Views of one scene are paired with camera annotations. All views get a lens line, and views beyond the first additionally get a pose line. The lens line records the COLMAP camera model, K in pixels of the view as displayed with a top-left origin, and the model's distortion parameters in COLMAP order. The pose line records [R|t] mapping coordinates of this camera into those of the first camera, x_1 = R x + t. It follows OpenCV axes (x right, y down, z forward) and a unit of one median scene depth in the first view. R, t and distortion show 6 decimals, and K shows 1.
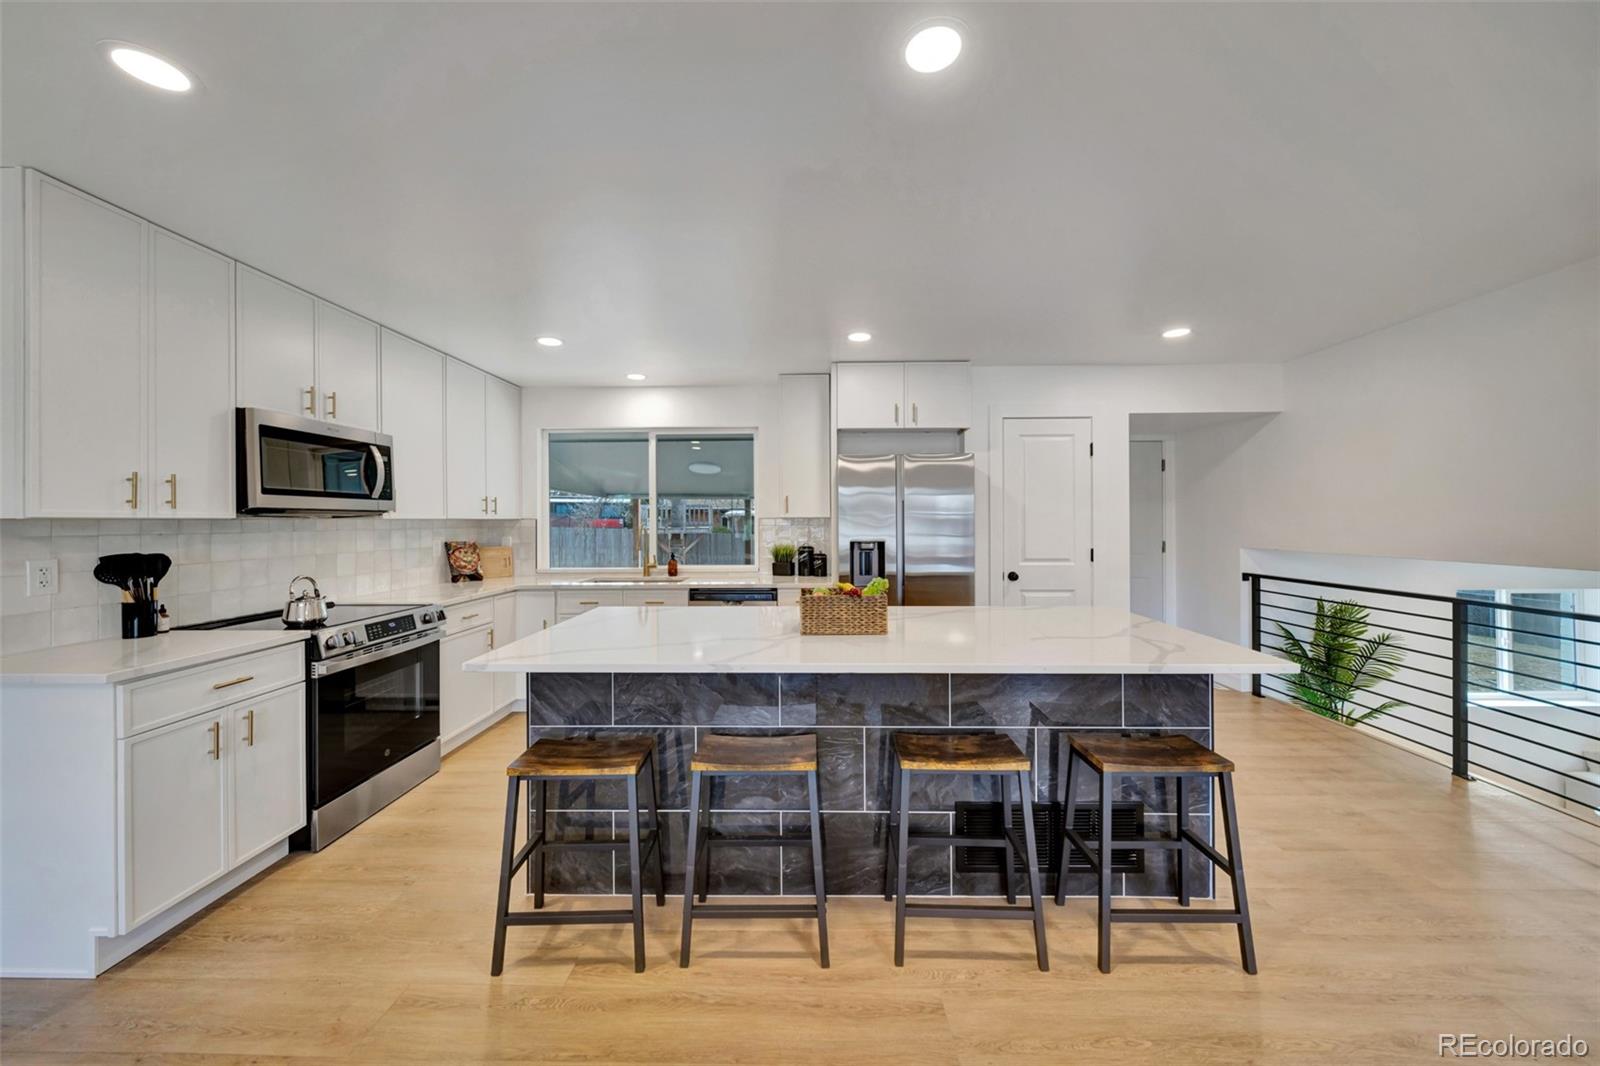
lens RADIAL K [[554.5, 0, 802.2], [0, 554.5, 519.0], [0, 0, 1]] dist [-0.002621, -0.001197]
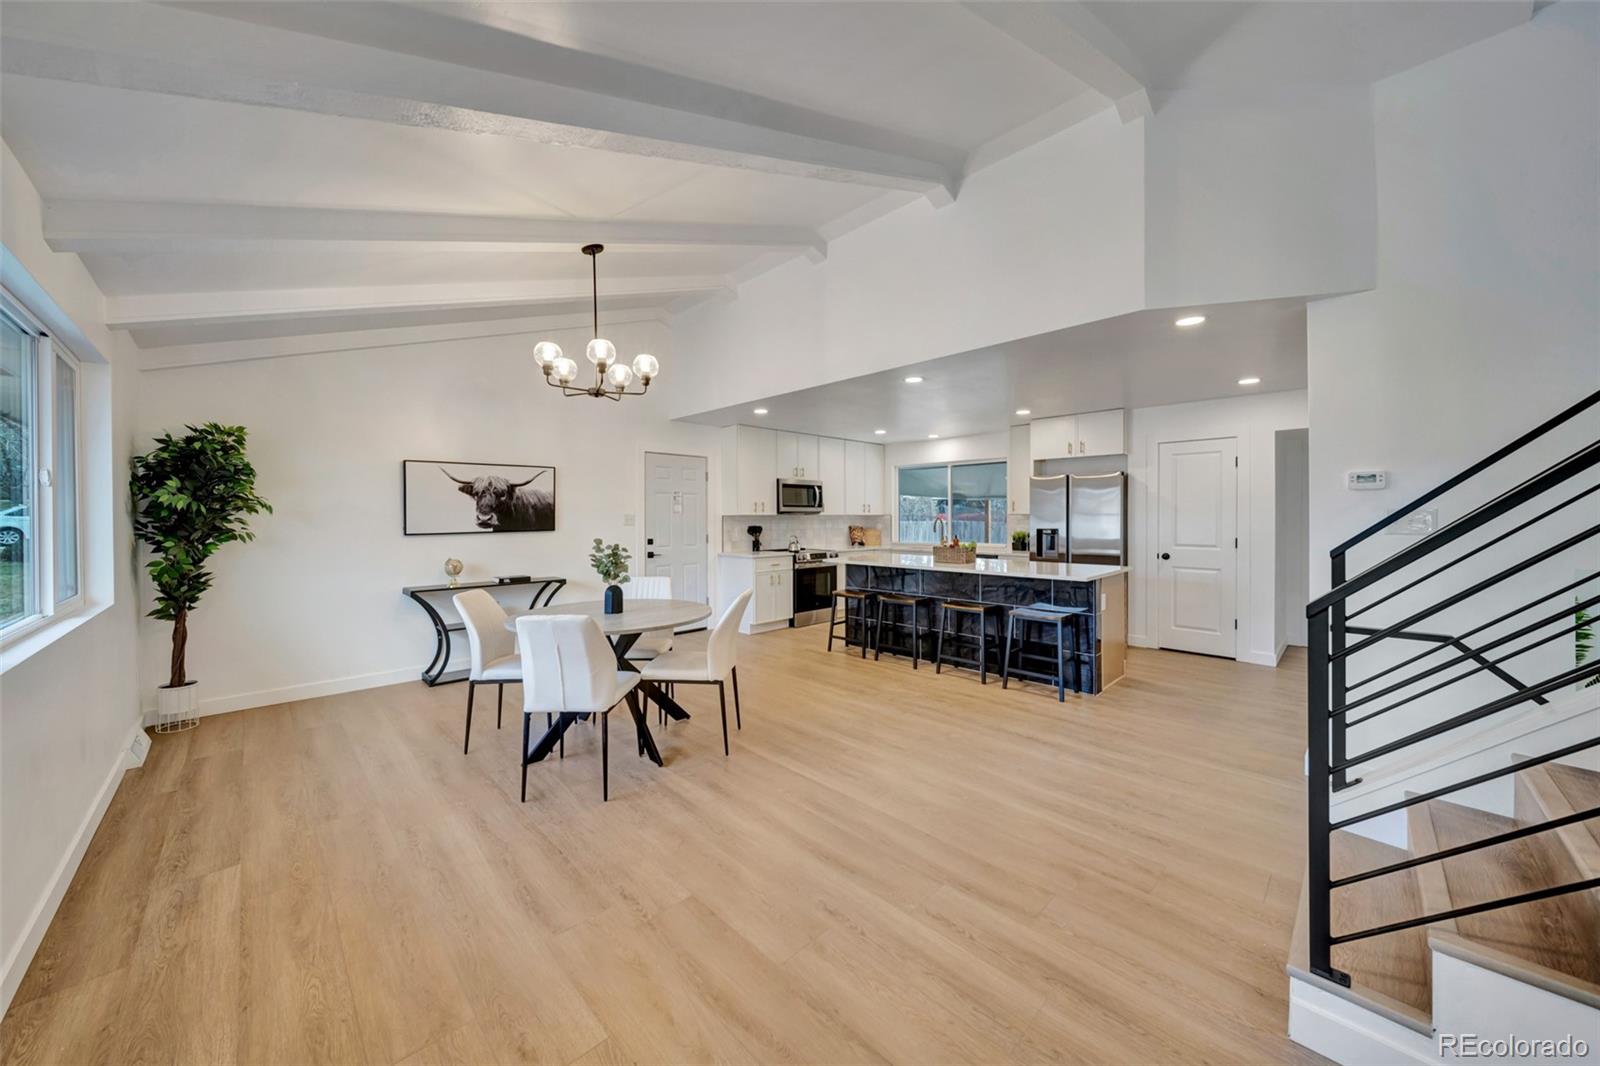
lens RADIAL K [[554.5, 0, 798.1], [0, 554.5, 514.4], [0, 0, 1]] dist [-0.002621, -0.001197]
pose [[0.716448, 0.000653, -0.697640, 1.002061], [0.000501, 0.999999, 0.001451, -0.007752], [0.697641, -0.001390, 0.716447, -0.932373]]
